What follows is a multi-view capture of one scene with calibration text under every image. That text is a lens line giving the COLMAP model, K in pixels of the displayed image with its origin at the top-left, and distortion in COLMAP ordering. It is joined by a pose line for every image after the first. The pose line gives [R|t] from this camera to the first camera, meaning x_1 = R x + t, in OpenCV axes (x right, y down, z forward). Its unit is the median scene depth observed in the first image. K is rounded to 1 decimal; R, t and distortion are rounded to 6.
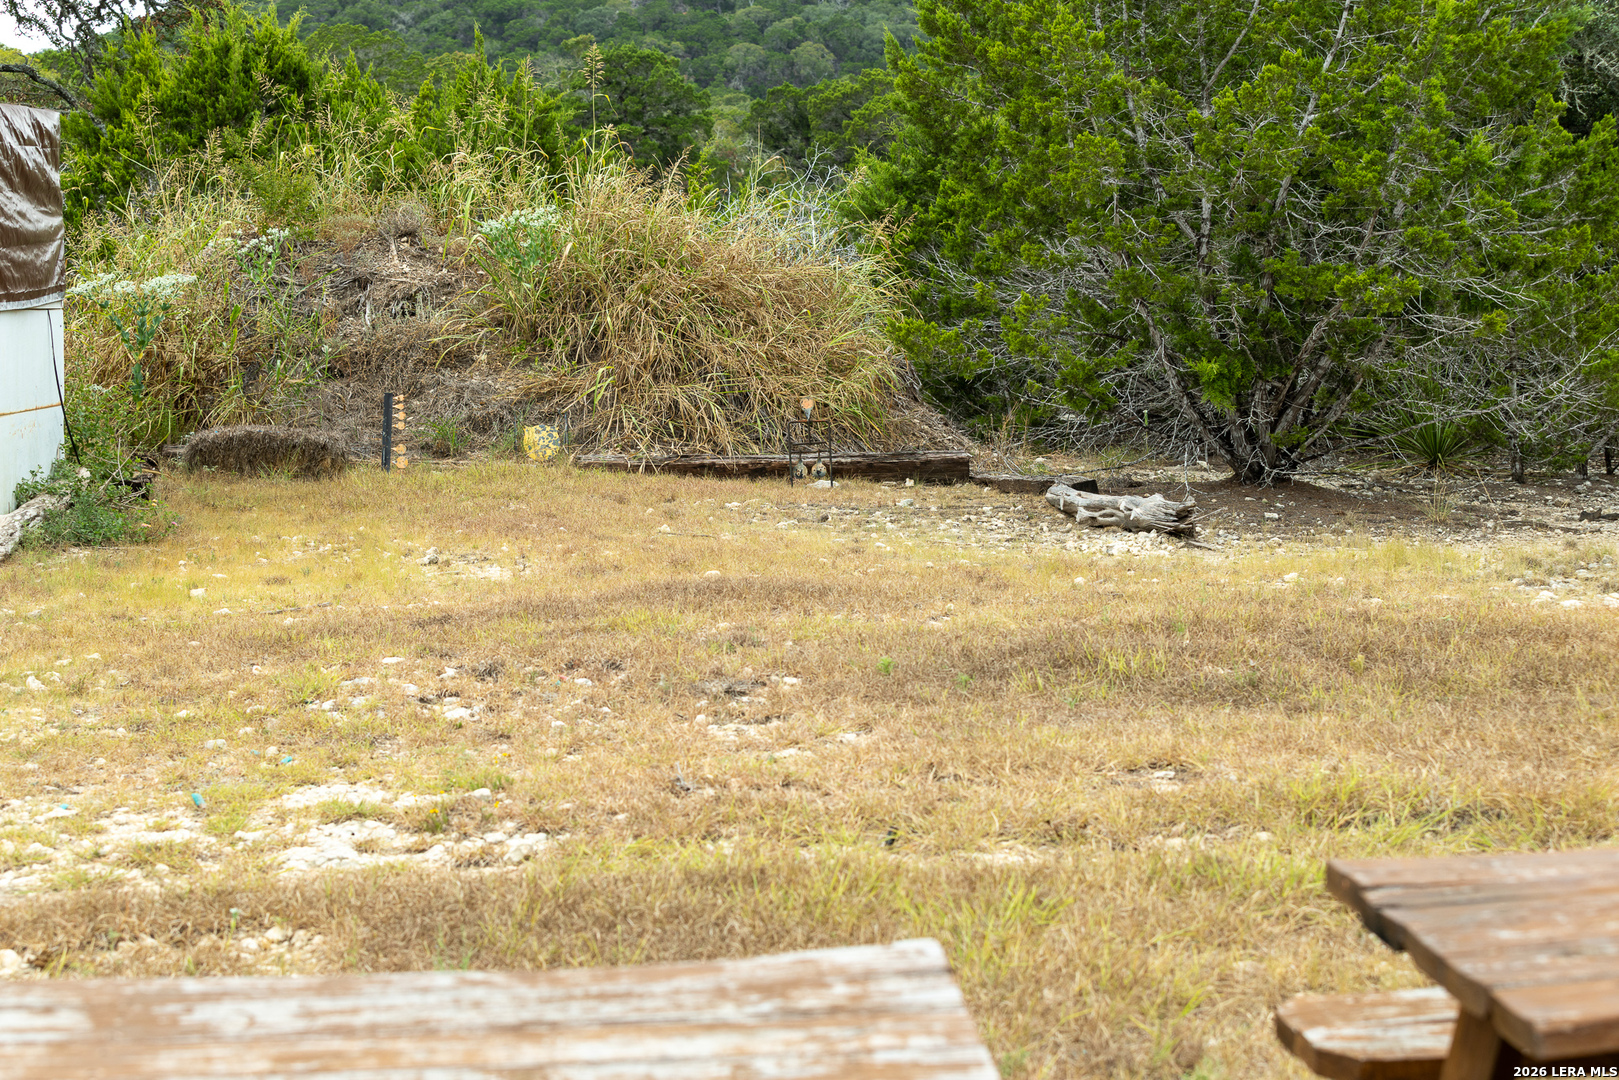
lens RADIAL K [[3281.4, 0, 811.5], [0, 3281.4, 494.8], [0, 0, 1]] dist [0.123201, -0.327258]
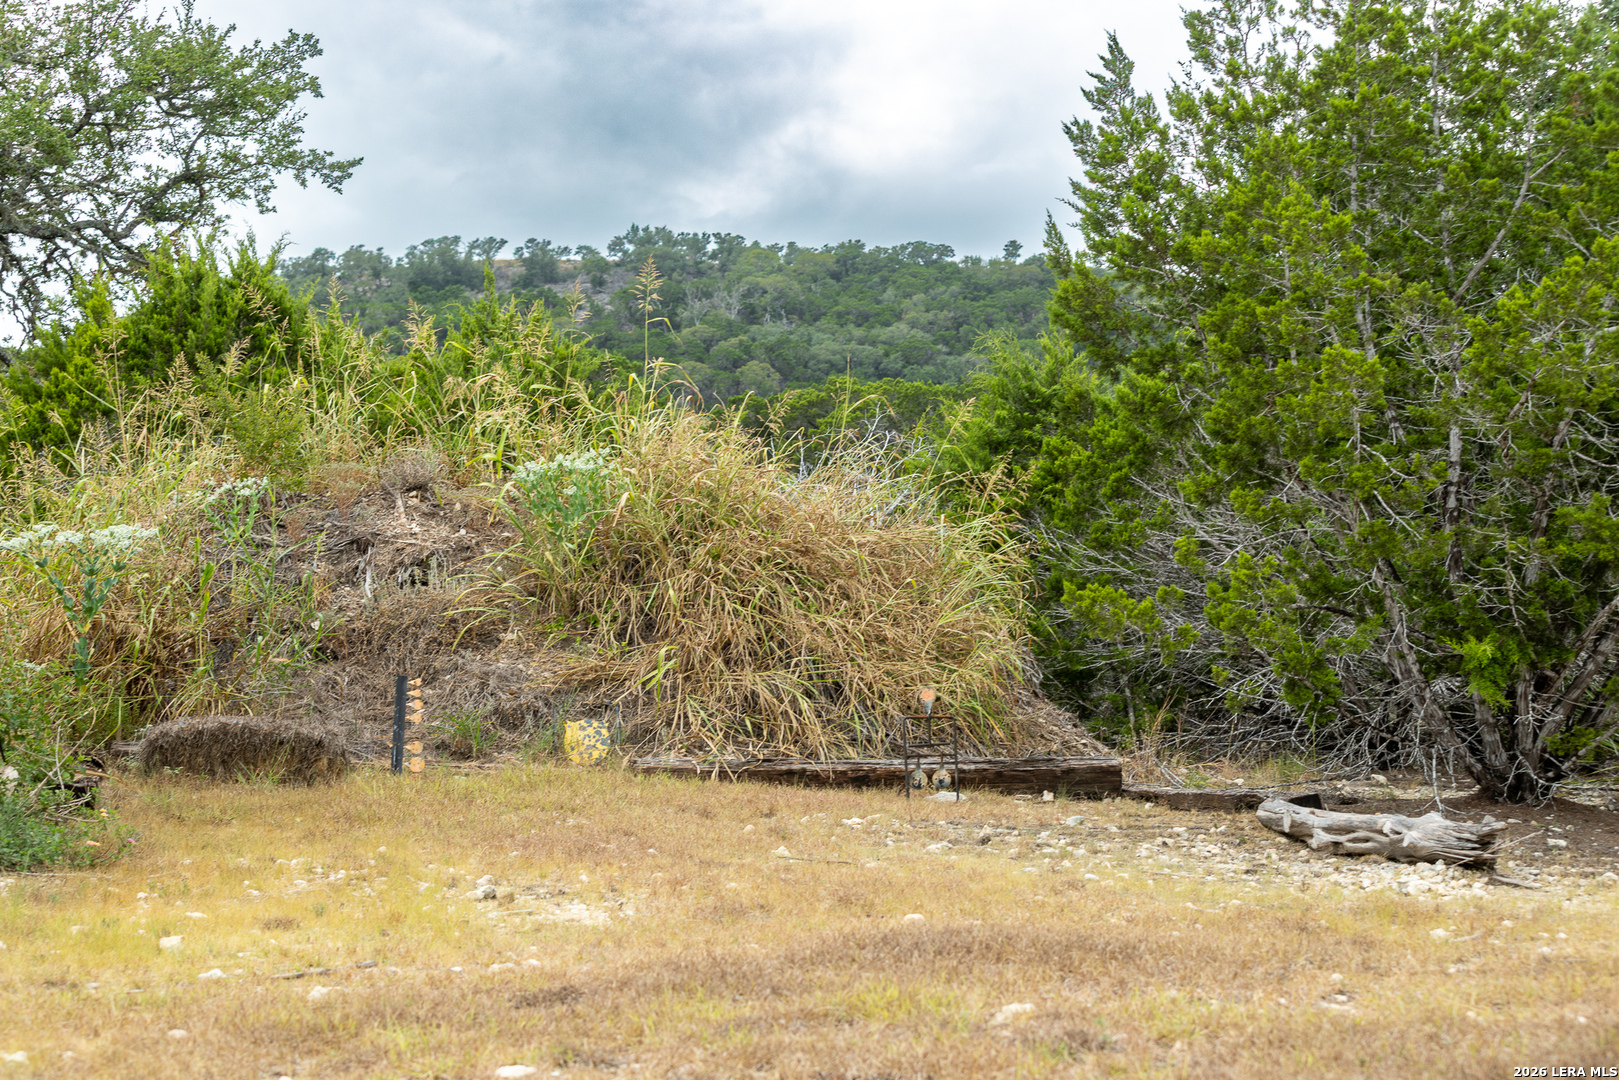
lens RADIAL K [[3281.4, 0, 811.5], [0, 3281.4, 494.8], [0, 0, 1]] dist [0.123201, -0.327258]
pose [[0.999760, 0.010448, 0.019237, -0.044049], [-0.008519, 0.995176, -0.097739, 0.001972], [-0.020166, 0.097552, 0.995026, 0.200043]]
